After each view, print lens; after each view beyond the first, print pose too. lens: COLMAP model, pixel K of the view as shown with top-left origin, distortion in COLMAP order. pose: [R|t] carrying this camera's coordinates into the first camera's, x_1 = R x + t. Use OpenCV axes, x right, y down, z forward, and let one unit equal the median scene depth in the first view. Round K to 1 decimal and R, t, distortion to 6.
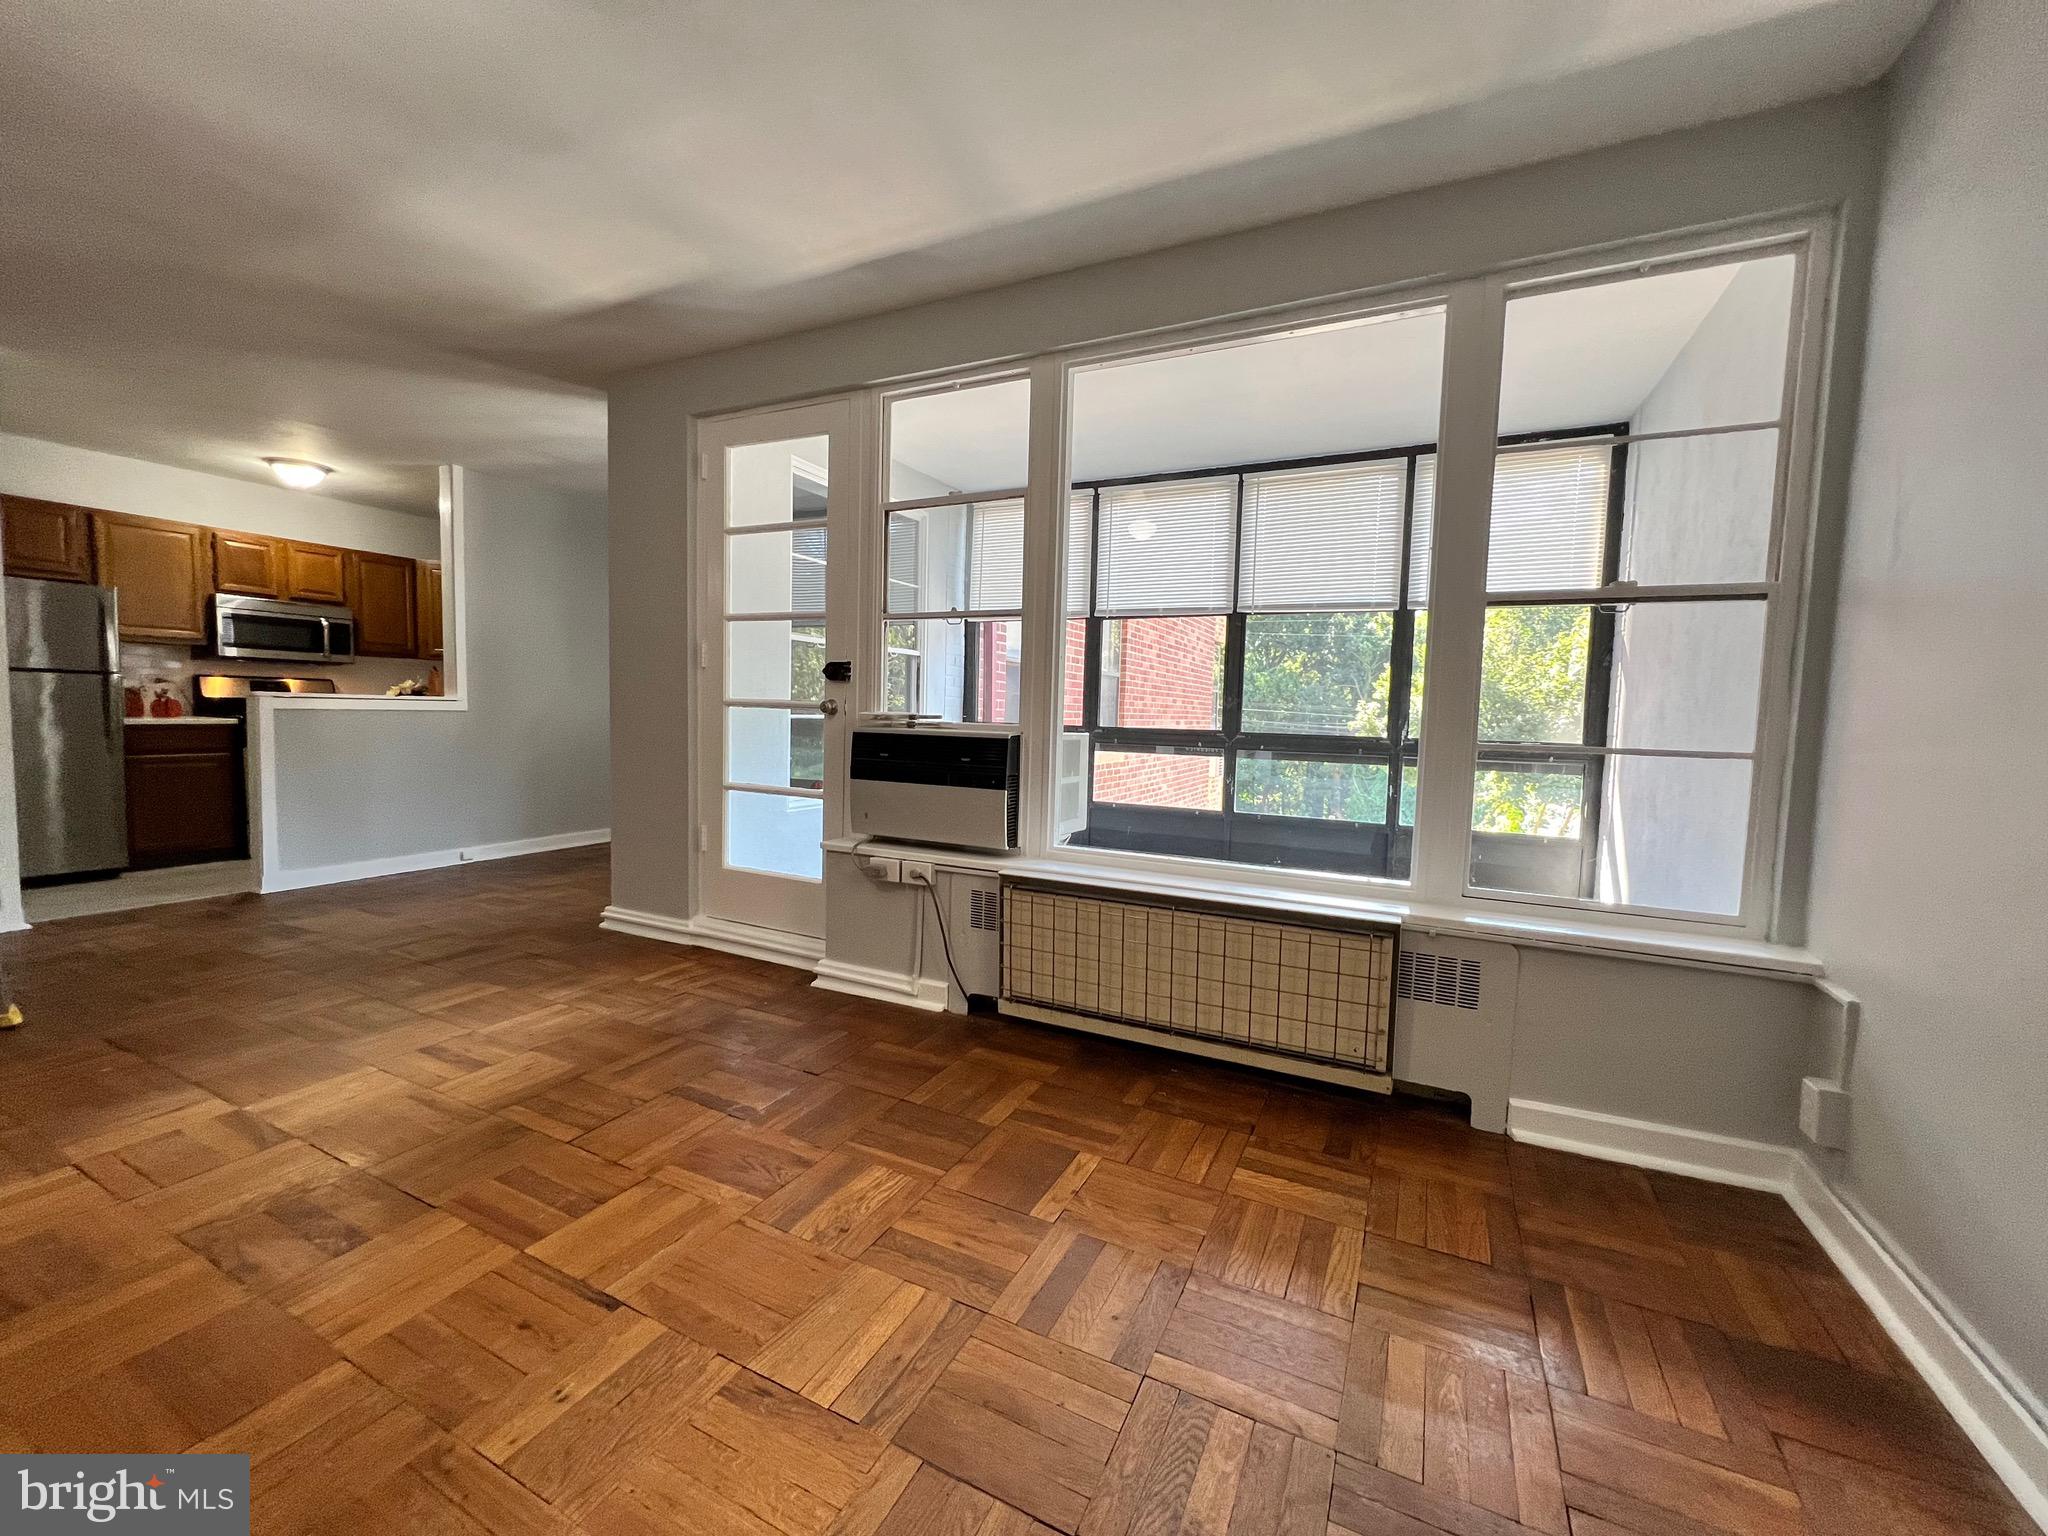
lens RADIAL K [[822.1, 0, 1015.0], [0, 822.1, 764.9], [0, 0, 1]] dist [0.001278, 0.001022]
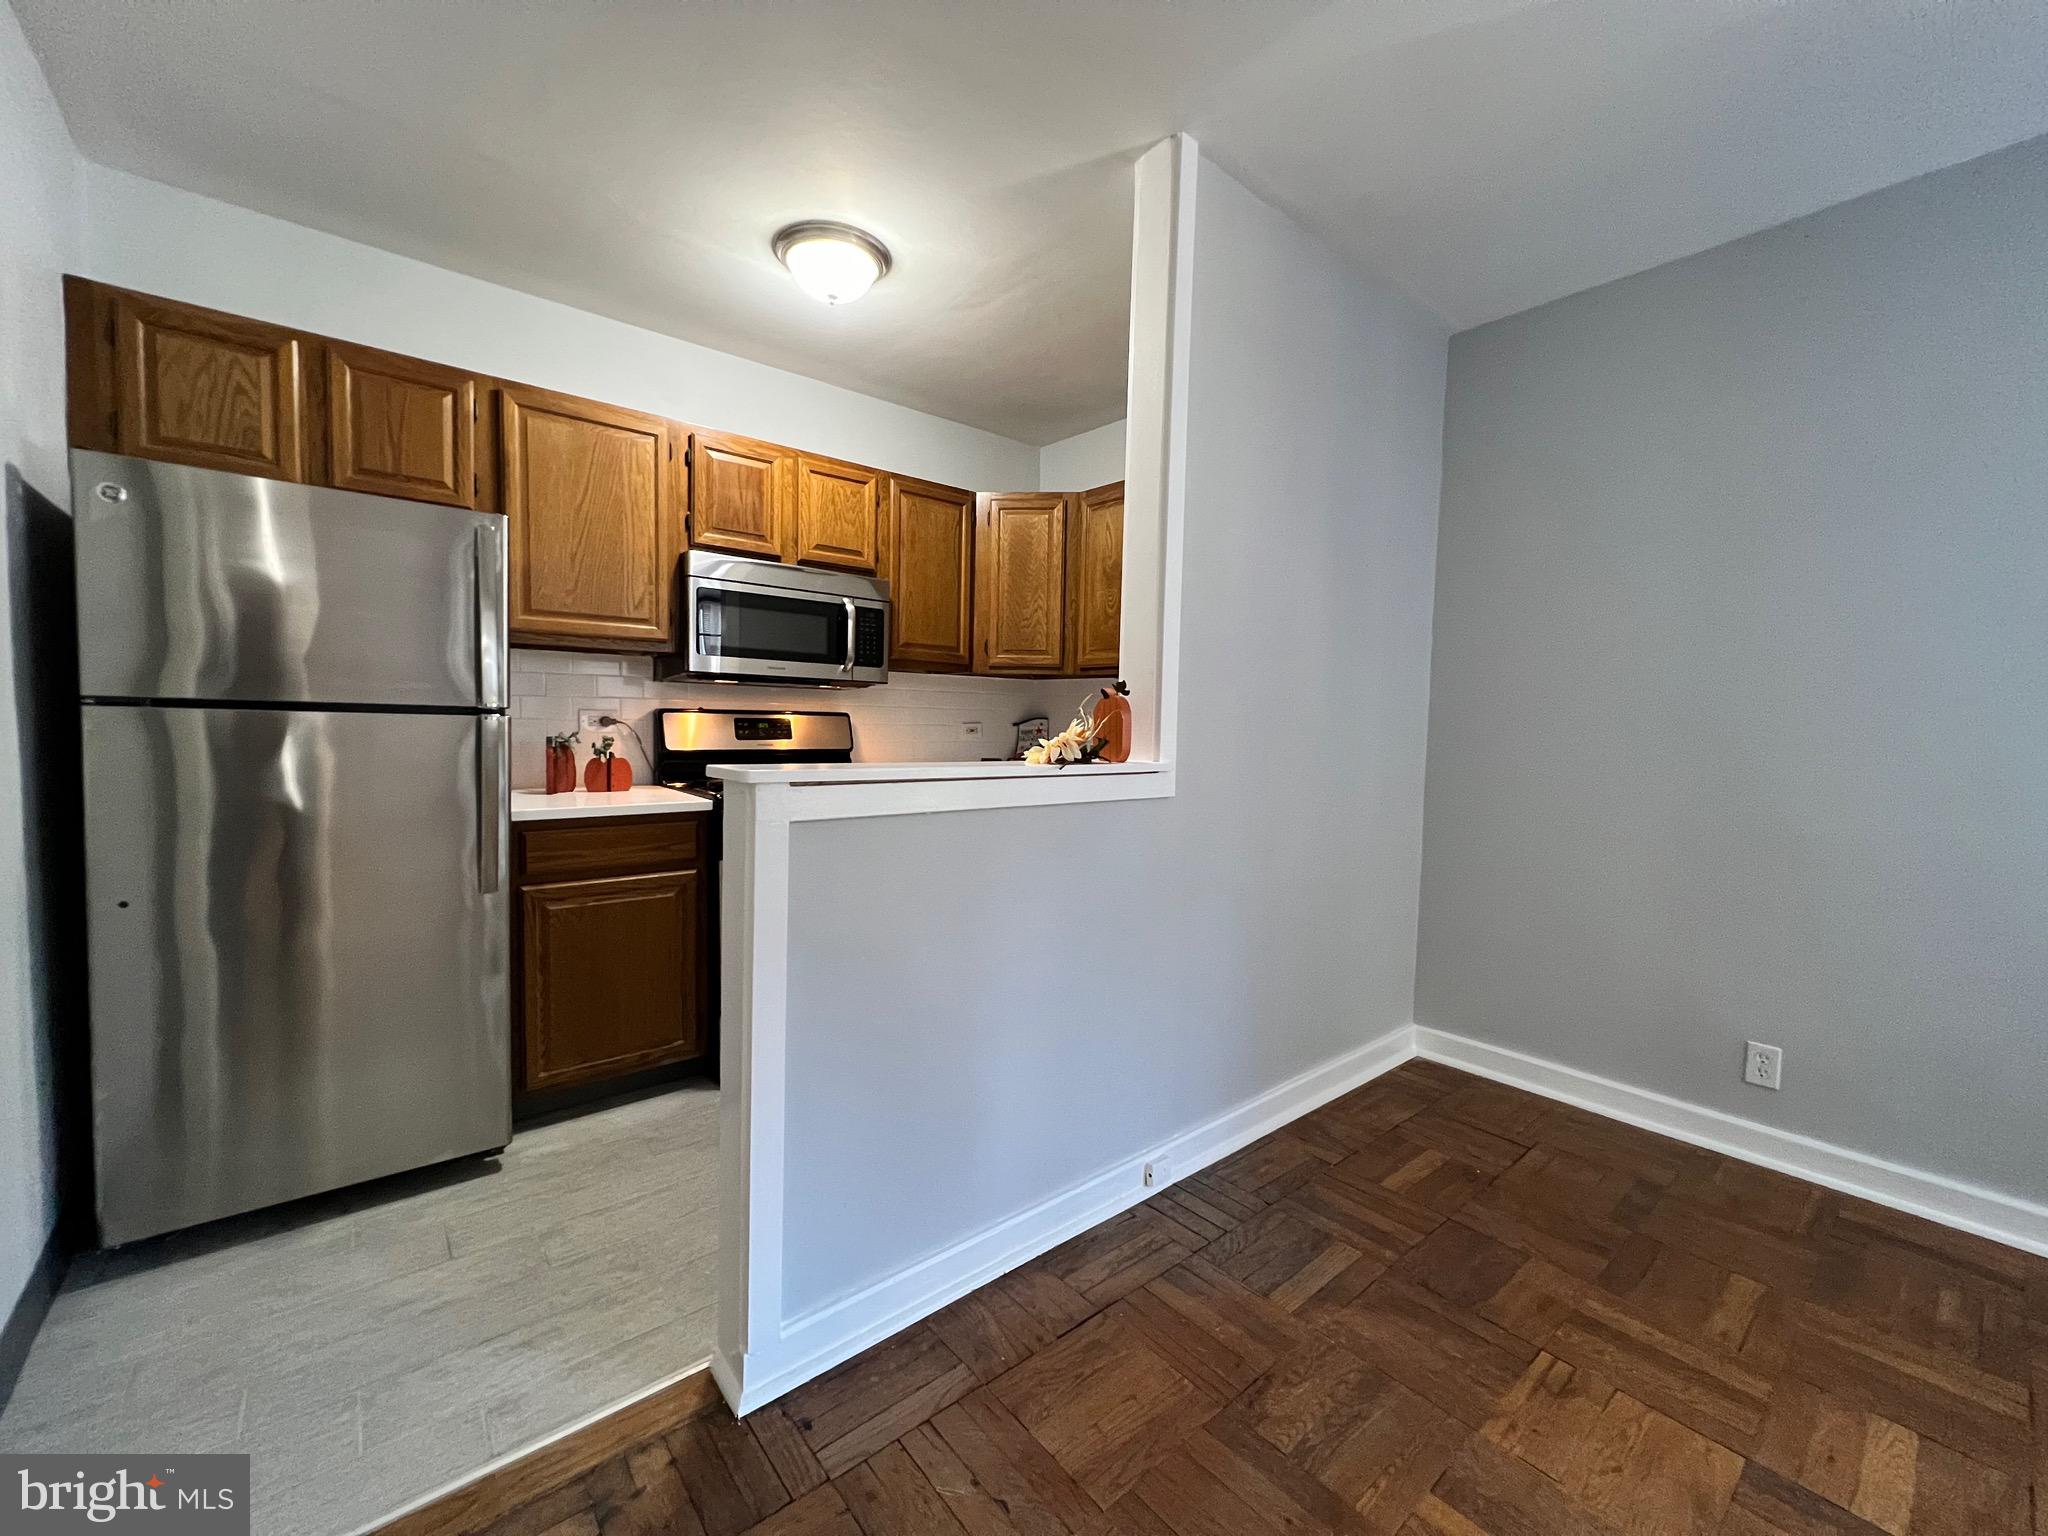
lens RADIAL K [[817.4, 0, 1016.5], [0, 817.4, 766.4], [0, 0, 1]] dist [-0.000701, 0.001764]
pose [[0.915360, 0.019634, -0.402156, -0.580765], [-0.028414, 0.999470, -0.015878, -0.072232], [0.401632, 0.025961, 0.915433, 0.624196]]
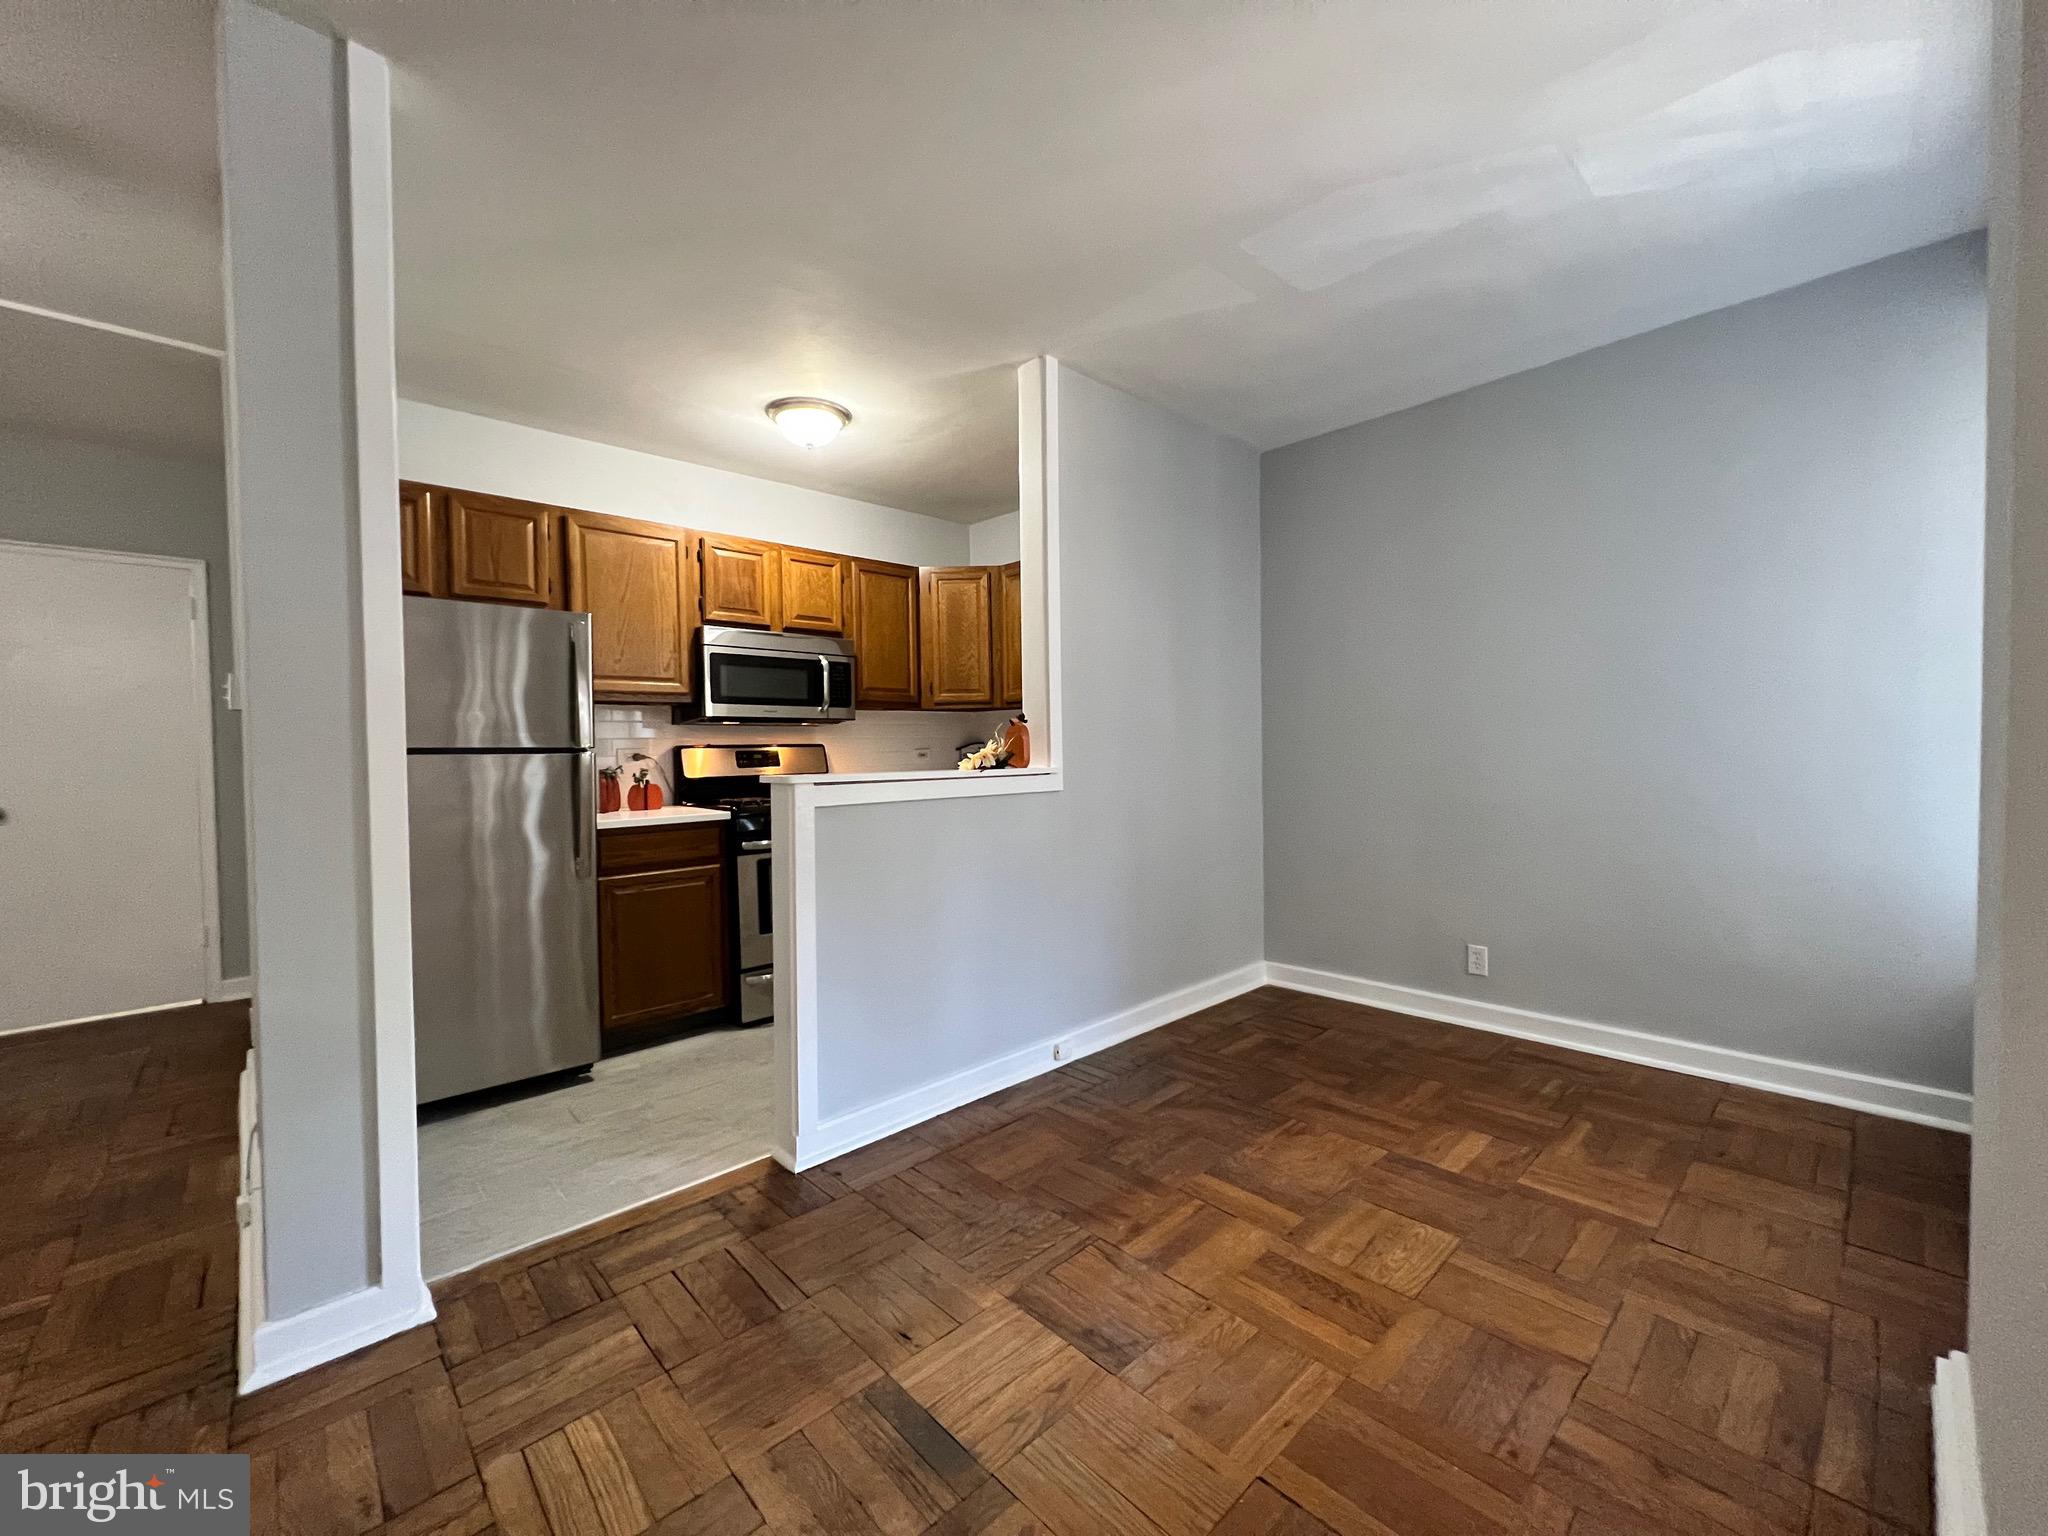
lens RADIAL K [[817.4, 0, 1015.6], [0, 817.4, 766.5], [0, 0, 1]] dist [-0.000701, 0.001764]
pose [[0.937180, -0.030936, -0.347471, -0.502281], [0.014194, 0.998617, -0.050627, -0.054852], [0.348557, 0.042514, 0.936323, 0.468133]]
